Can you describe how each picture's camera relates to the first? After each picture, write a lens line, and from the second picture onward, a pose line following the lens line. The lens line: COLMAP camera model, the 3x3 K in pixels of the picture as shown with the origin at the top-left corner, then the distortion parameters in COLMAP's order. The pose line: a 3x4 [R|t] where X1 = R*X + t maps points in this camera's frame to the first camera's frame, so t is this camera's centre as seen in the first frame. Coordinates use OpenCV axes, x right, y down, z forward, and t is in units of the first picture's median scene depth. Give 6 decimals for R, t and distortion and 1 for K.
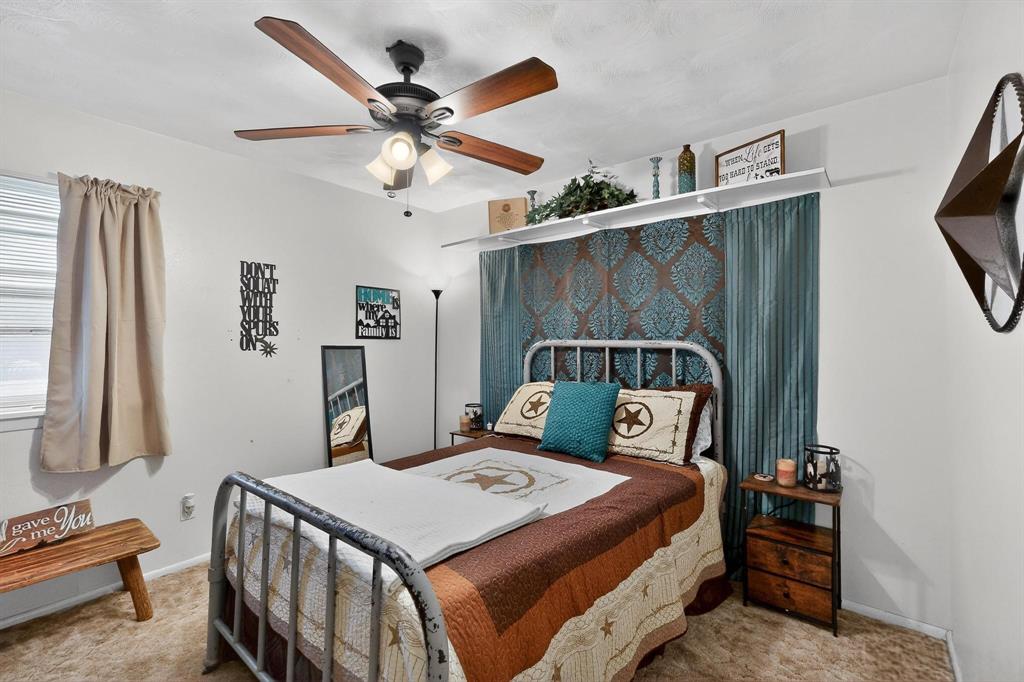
lens RADIAL K [[449.7, 0, 513.8], [0, 449.7, 335.6], [0, 0, 1]] dist [-0.001207, -0.000059]
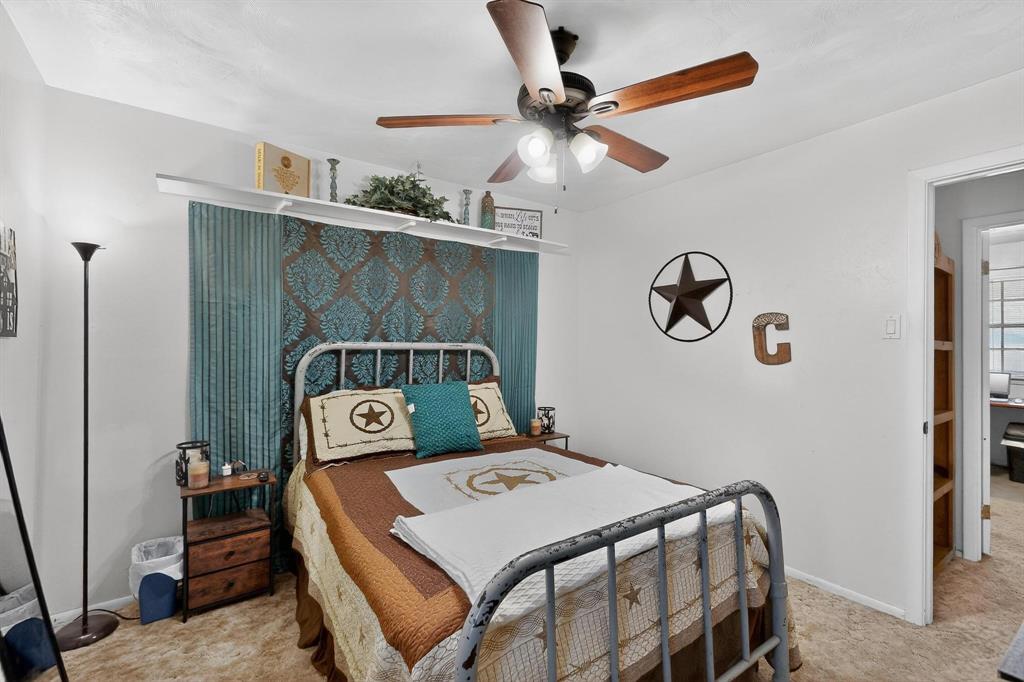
lens RADIAL K [[449.7, 0, 512.9], [0, 449.7, 346.4], [0, 0, 1]] dist [-0.001207, -0.000059]
pose [[0.266891, -0.005669, 0.963710, -0.808021], [-0.022228, 0.999680, 0.012037, 0.001412], [-0.963470, -0.024633, 0.266680, 0.562143]]
